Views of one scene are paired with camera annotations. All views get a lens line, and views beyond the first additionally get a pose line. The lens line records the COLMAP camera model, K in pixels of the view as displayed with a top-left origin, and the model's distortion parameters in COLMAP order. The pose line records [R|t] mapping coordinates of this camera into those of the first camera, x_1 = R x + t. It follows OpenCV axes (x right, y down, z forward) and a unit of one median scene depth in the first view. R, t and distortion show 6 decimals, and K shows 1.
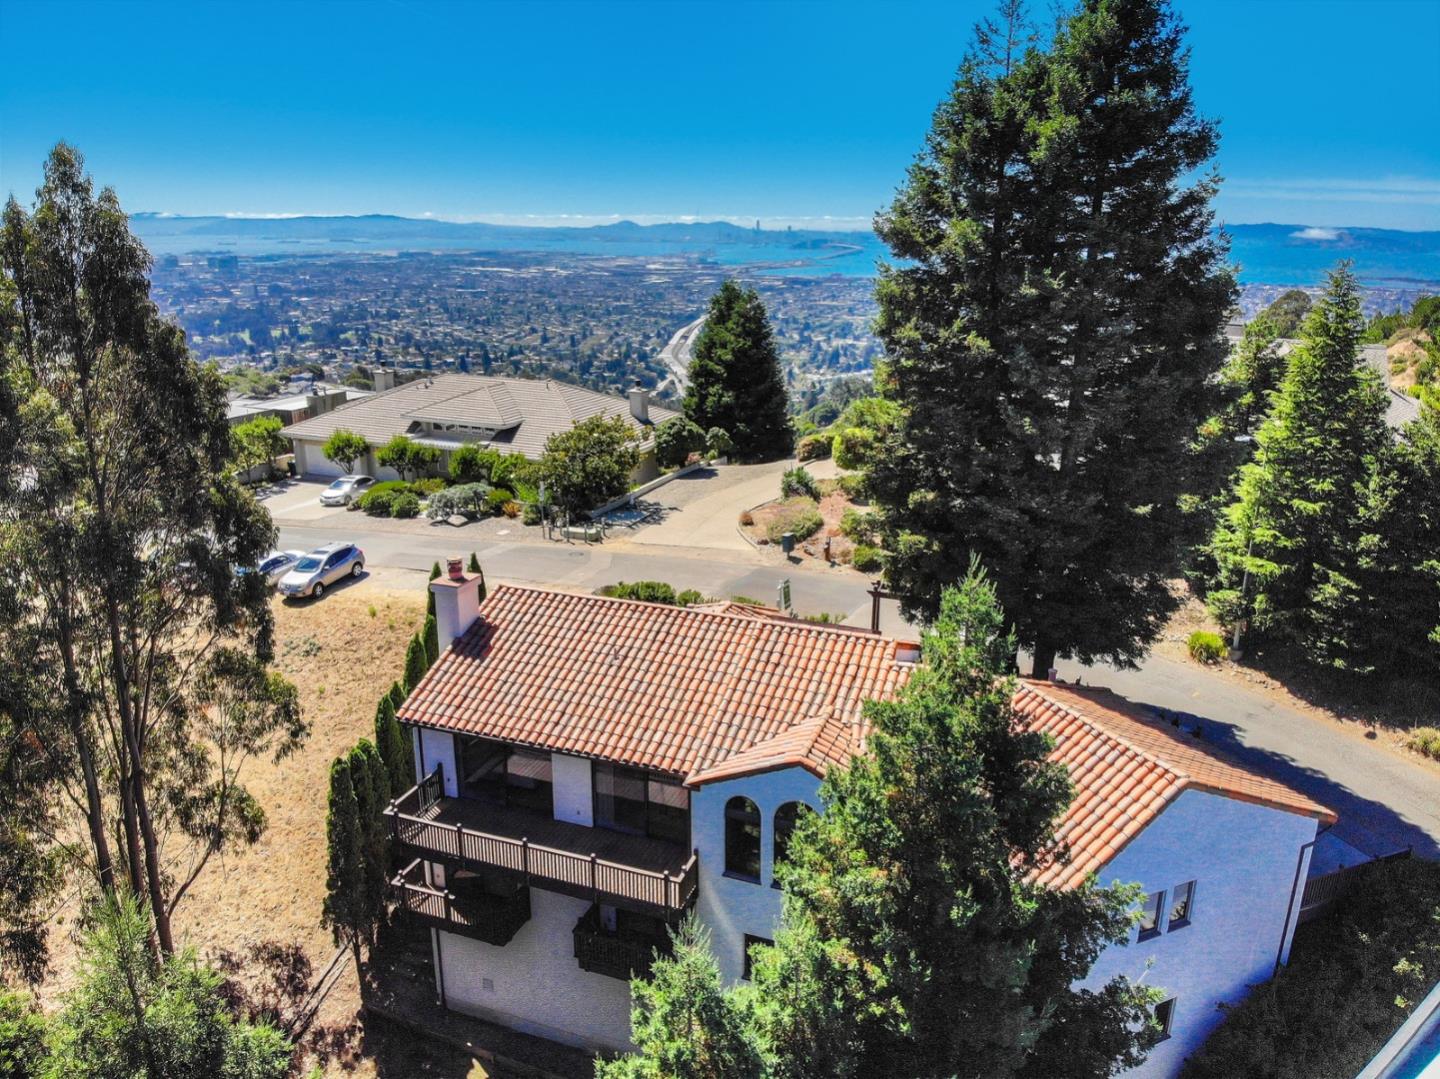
lens RADIAL K [[1070.4, 0, 721.9], [0, 1070.4, 540.3], [0, 0, 1]] dist [0.001405, -0.074530]
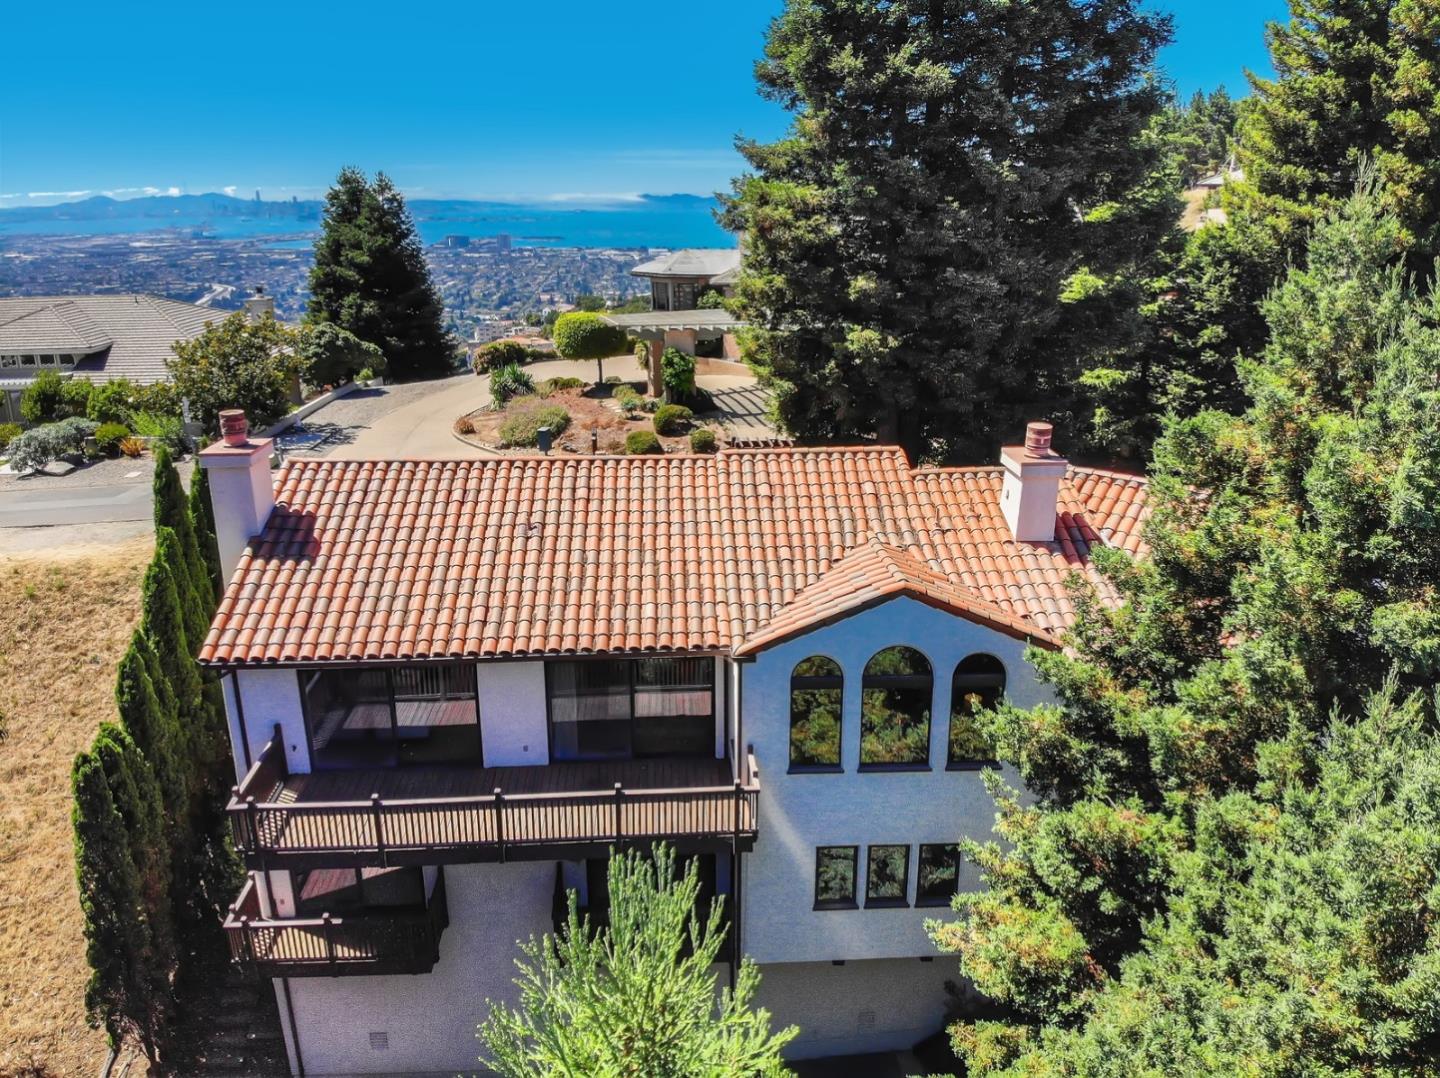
lens RADIAL K [[1070.4, 0, 729.9], [0, 1070.4, 541.0], [0, 0, 1]] dist [0.001405, -0.074530]
pose [[0.909173, -0.132545, 0.394762, -0.213933], [0.120338, 0.991172, 0.055645, 0.081851], [-0.398652, -0.003086, 0.917097, 0.261448]]
